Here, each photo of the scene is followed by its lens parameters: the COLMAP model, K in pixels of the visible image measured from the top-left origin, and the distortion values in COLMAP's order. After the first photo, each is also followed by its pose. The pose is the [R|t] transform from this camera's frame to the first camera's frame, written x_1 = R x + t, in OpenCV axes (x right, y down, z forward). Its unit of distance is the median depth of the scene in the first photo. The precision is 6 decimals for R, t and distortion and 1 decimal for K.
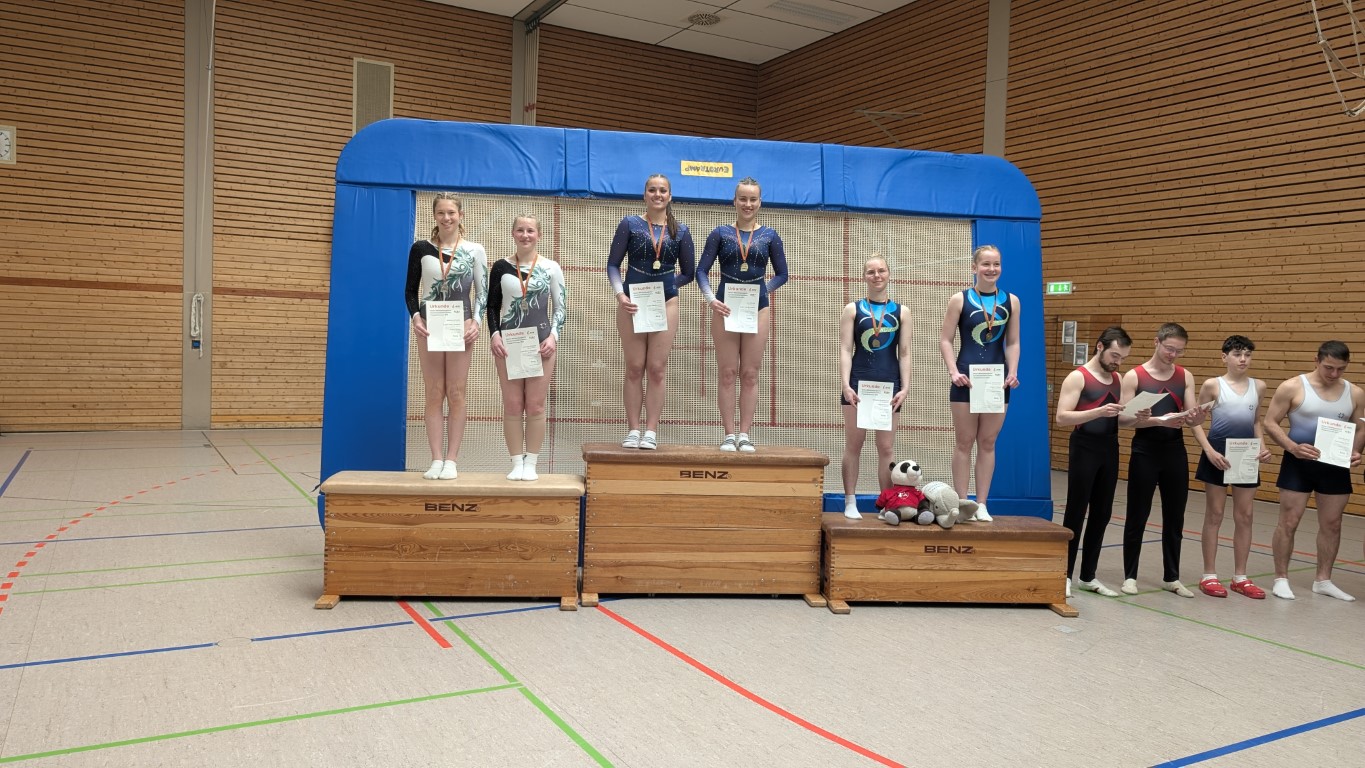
lens RADIAL K [[987.4, 0, 682.5], [0, 987.4, 384.0], [0, 0, 1]] dist [0.006202, 0.000683]
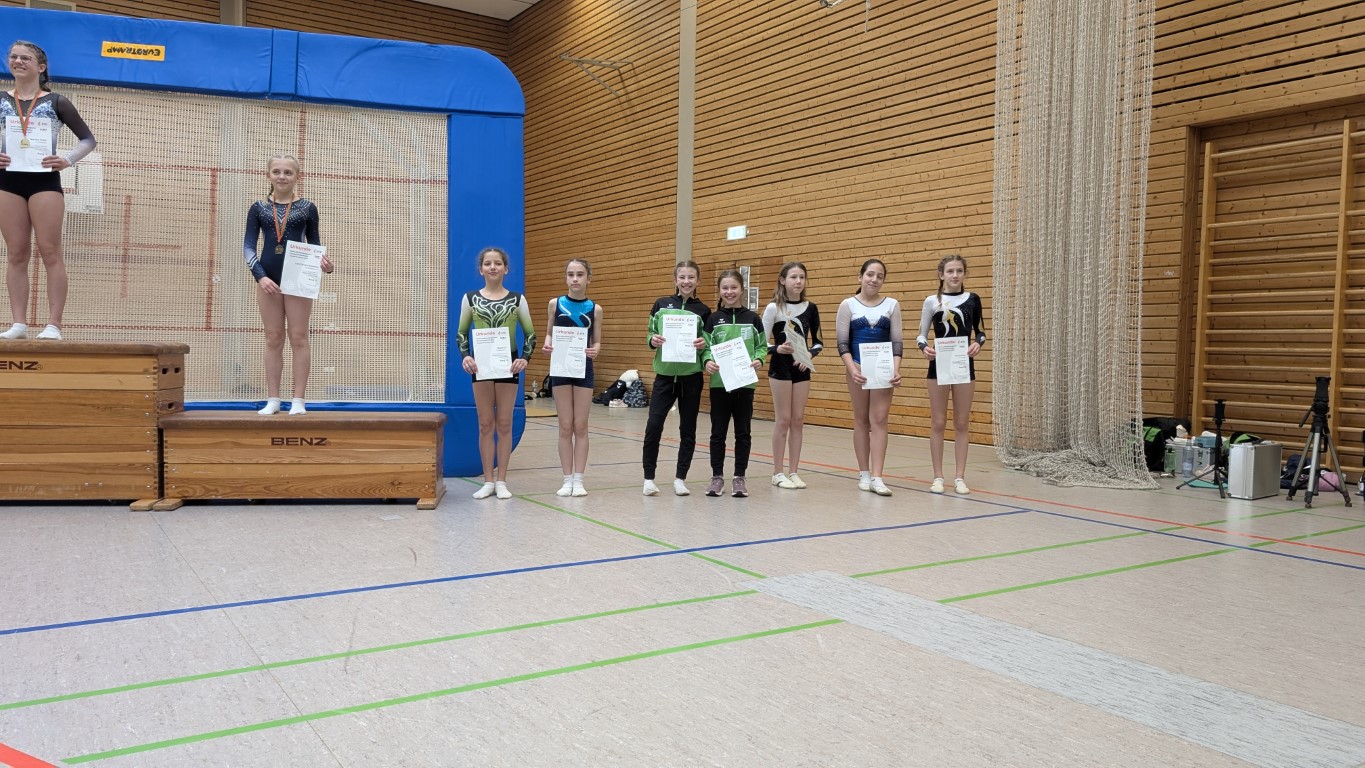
lens RADIAL K [[990.6, 0, 675.5], [0, 990.6, 403.5], [0, 0, 1]] dist [0.006878, 0.001593]
pose [[0.996448, -0.016649, 0.082552, 0.426397], [0.014941, 0.999662, 0.021268, 0.092024], [-0.082879, -0.019959, 0.996360, 0.036295]]
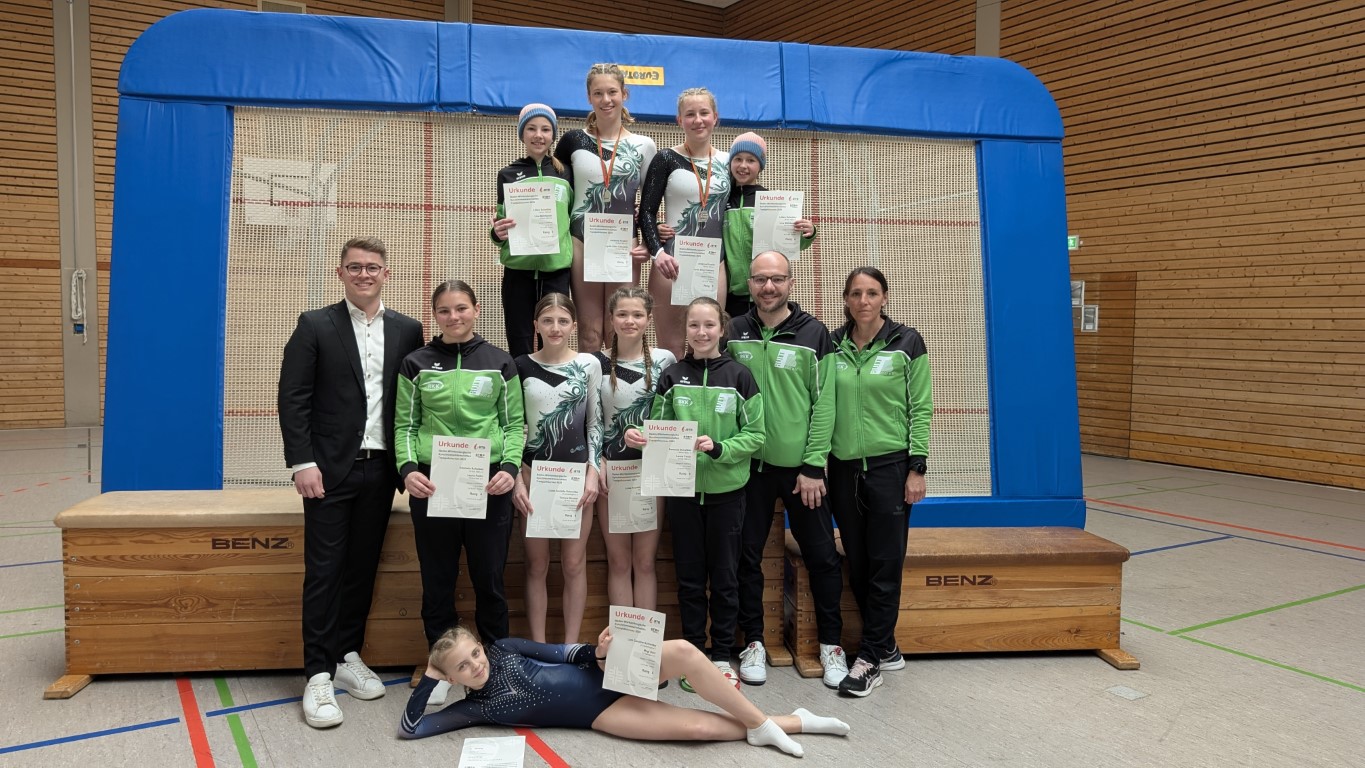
lens RADIAL K [[996.6, 0, 698.9], [0, 996.6, 387.1], [0, 0, 1]] dist [0.004727, 0.003596]
pose [[0.999216, -0.022301, 0.032705, 0.045777], [0.021510, 0.999473, 0.024325, 0.003665], [-0.033230, -0.023602, 0.999169, 0.220839]]
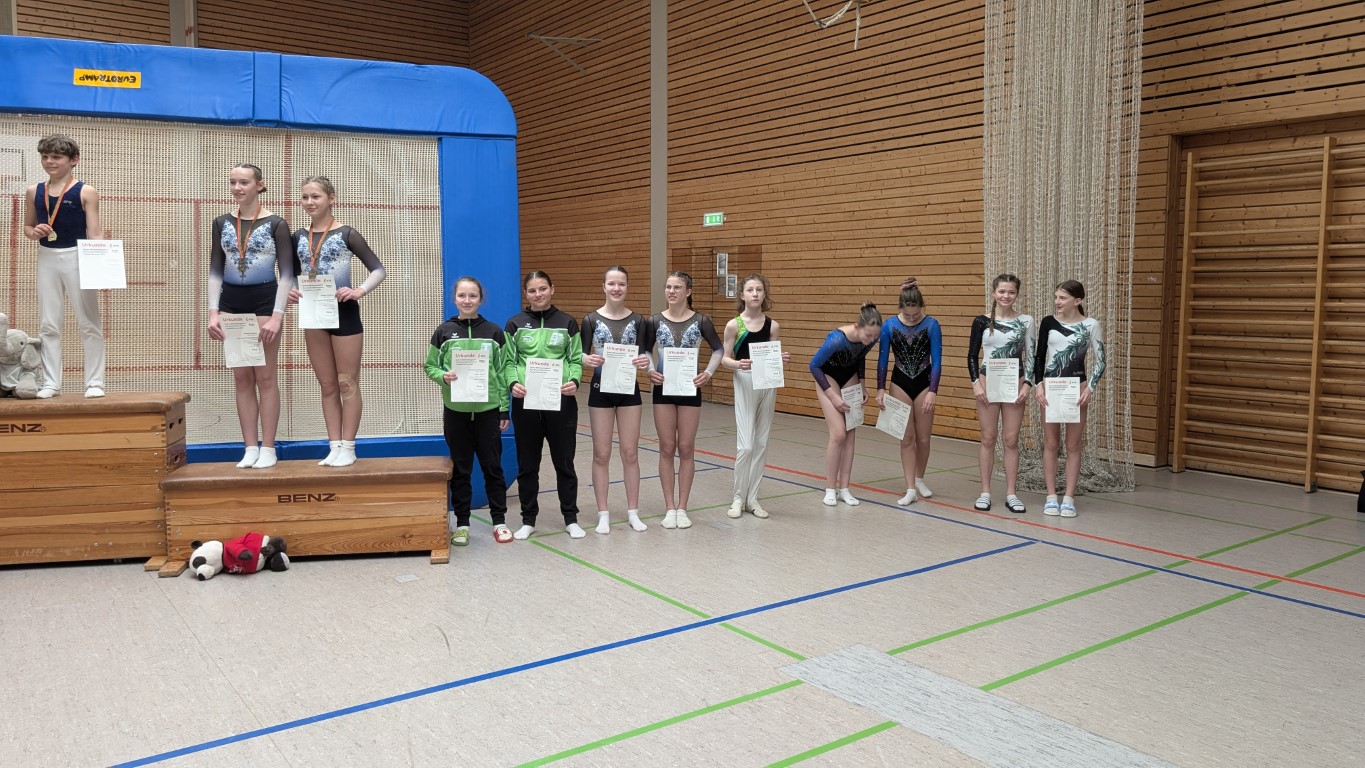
lens RADIAL K [[987.4, 0, 682.5], [0, 987.4, 384.0], [0, 0, 1]] dist [0.006202, 0.000683]
pose [[0.990367, -0.039398, 0.132746, 0.386932], [0.032166, 0.997902, 0.056196, 0.018257], [-0.134682, -0.051384, 0.989556, 0.049374]]
